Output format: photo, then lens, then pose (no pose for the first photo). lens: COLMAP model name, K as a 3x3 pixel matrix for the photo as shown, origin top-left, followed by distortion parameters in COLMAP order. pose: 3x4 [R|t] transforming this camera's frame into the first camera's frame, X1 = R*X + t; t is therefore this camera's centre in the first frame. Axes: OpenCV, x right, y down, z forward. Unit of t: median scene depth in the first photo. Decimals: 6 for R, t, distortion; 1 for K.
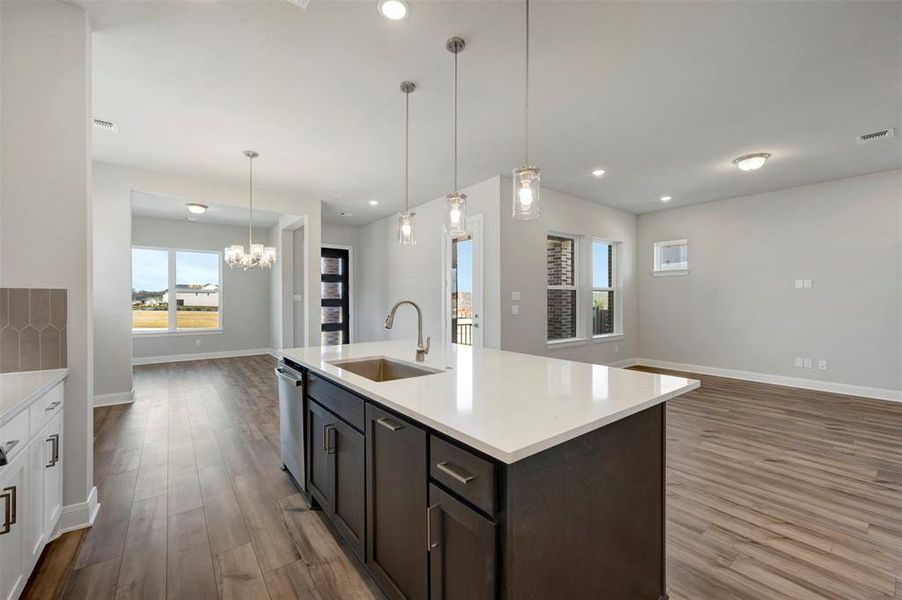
lens RADIAL K [[358.6, 0, 457.9], [0, 358.6, 299.9], [0, 0, 1]] dist [0.002617, -0.000543]
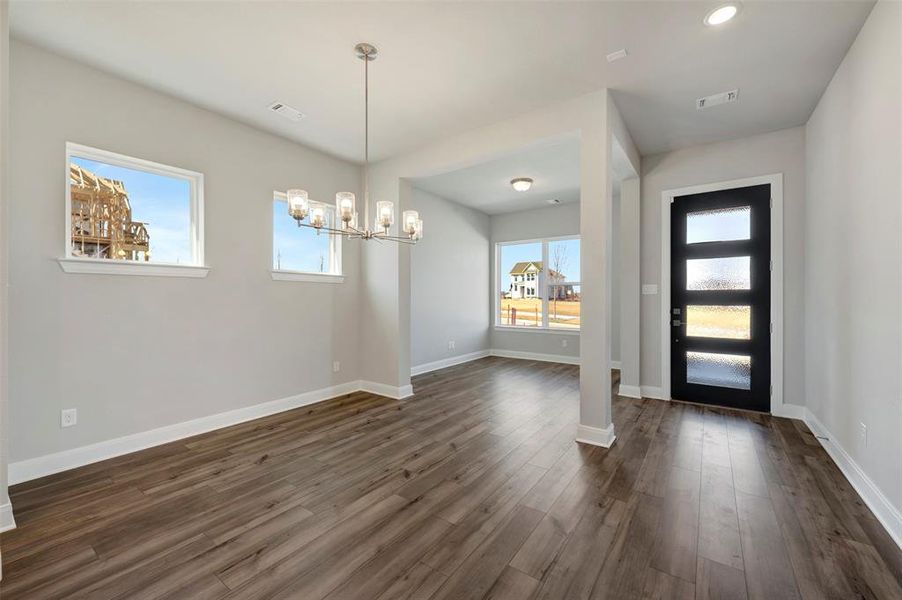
lens RADIAL K [[358.6, 0, 454.2], [0, 358.6, 298.4], [0, 0, 1]] dist [0.002617, -0.000543]
pose [[0.270099, 0.002921, -0.962828, 0.067132], [0.000409, 0.999995, 0.003148, 0.015228], [0.962833, -0.001244, 0.270096, 1.141050]]
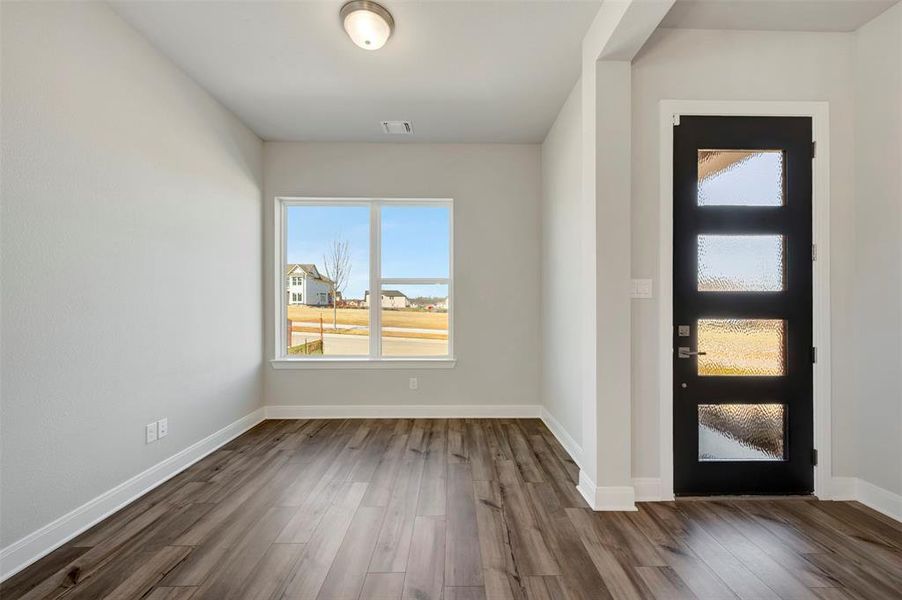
lens RADIAL K [[358.6, 0, 458.5], [0, 358.6, 307.5], [0, 0, 1]] dist [0.002617, -0.000543]
pose [[0.791831, 0.006636, -0.610704, -0.821099], [-0.001149, 0.999955, 0.009377, 0.015512], [0.610739, -0.006723, 0.791803, 1.430303]]
